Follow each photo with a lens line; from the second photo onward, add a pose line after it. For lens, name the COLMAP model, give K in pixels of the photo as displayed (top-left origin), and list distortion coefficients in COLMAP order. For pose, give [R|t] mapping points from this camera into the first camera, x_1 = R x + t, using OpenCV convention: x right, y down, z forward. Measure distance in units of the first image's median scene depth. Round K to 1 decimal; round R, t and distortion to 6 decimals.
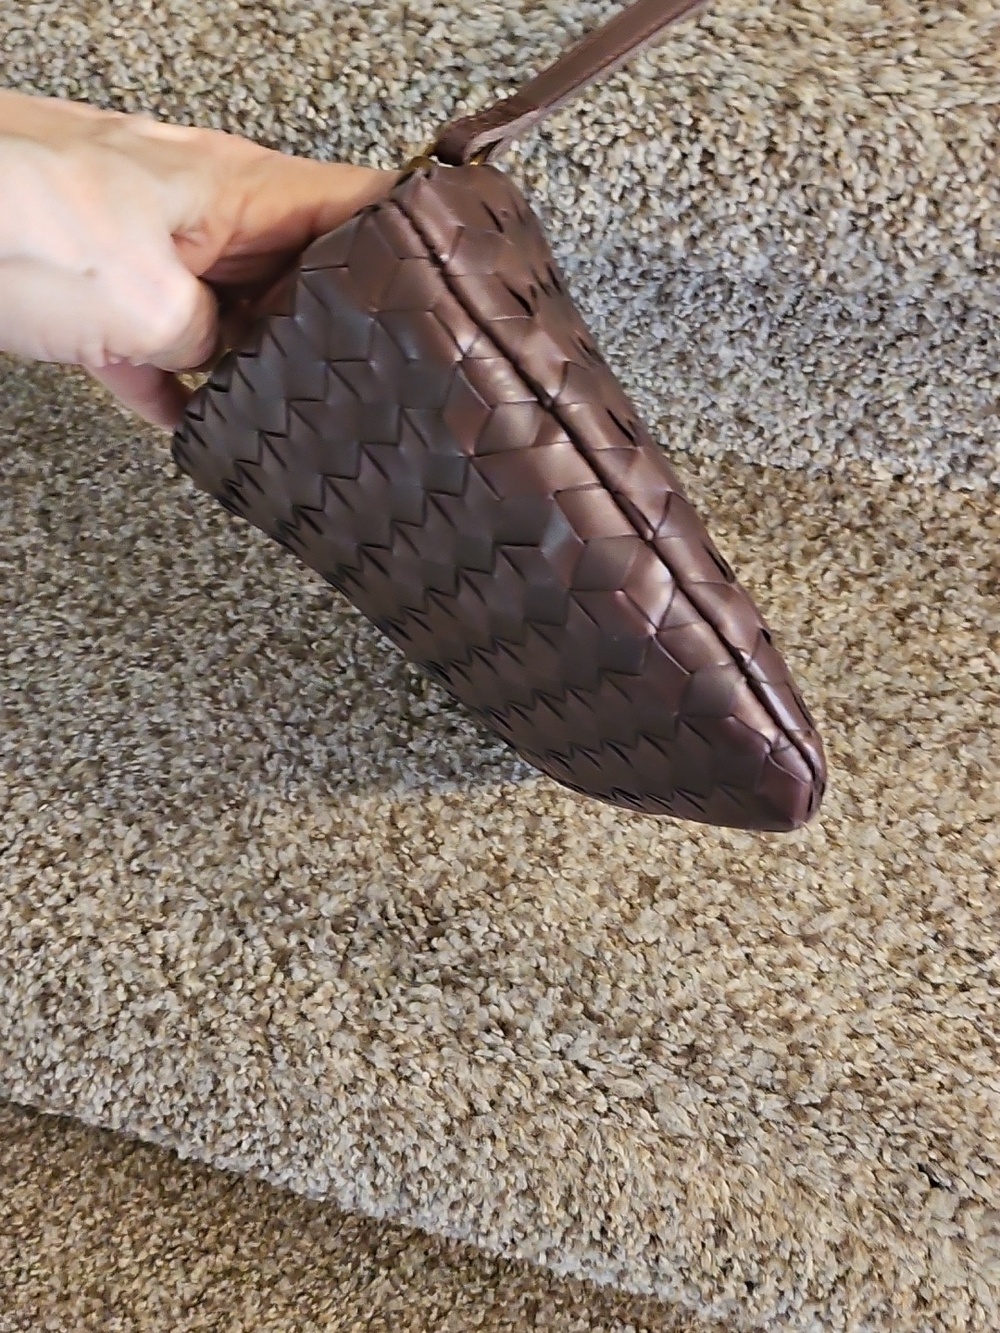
lens RADIAL K [[2021.1, 0, 500.0], [0, 2021.1, 666.5], [0, 0, 1]] dist [0.093324, 0.016994]
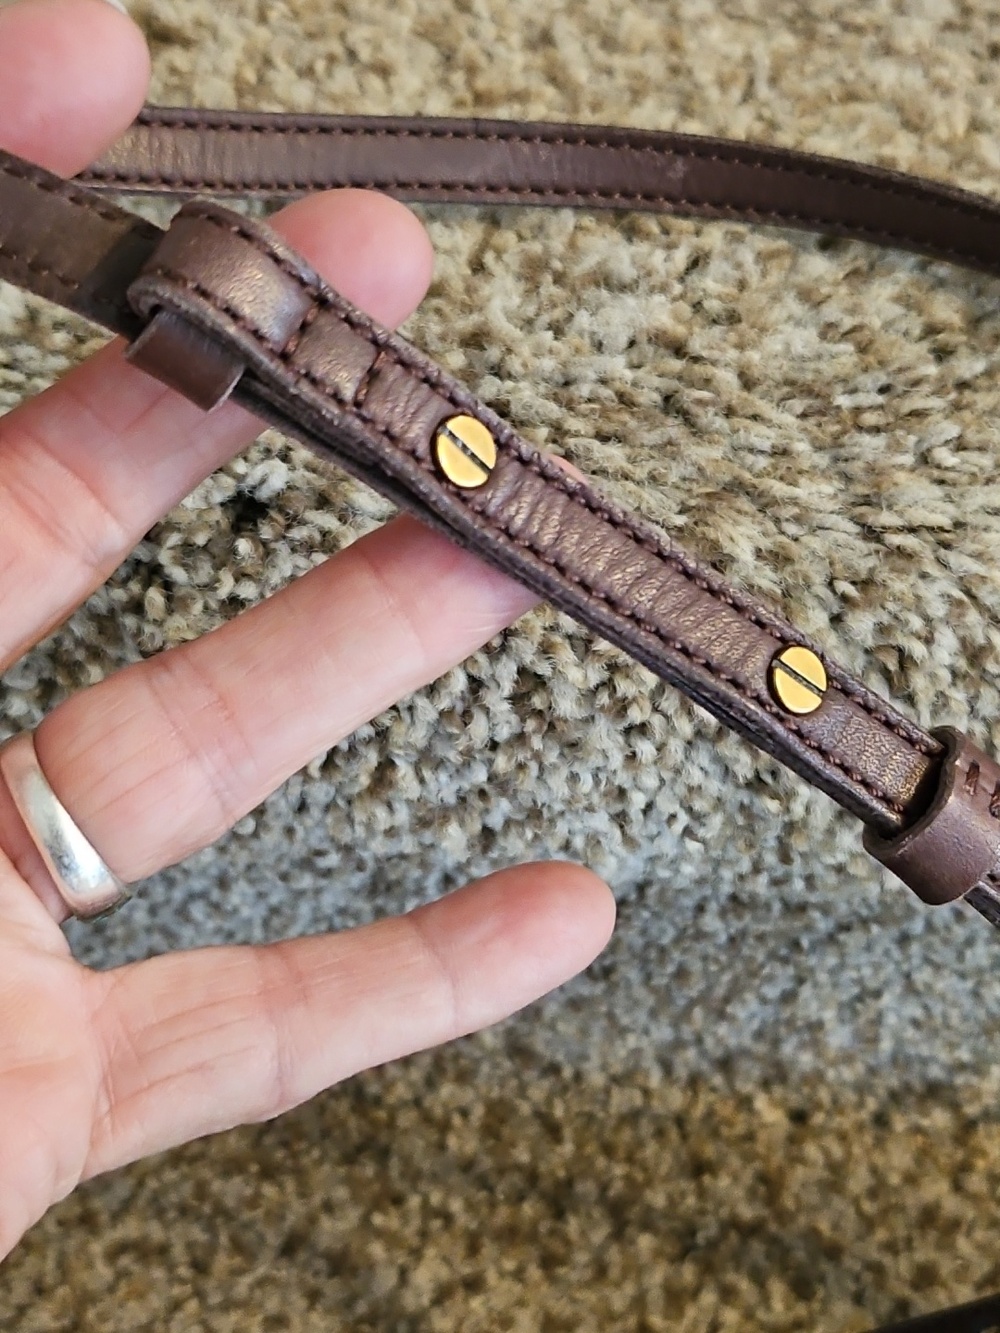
lens RADIAL K [[2308.2, 0, 500.0], [0, 2308.2, 666.5], [0, 0, 1]] dist [-0.229957, -0.003078]
pose [[0.973492, -0.081985, 0.213521, -0.010052], [0.111364, 0.985318, -0.129406, -0.180727], [-0.199777, 0.149755, 0.968330, 0.491461]]
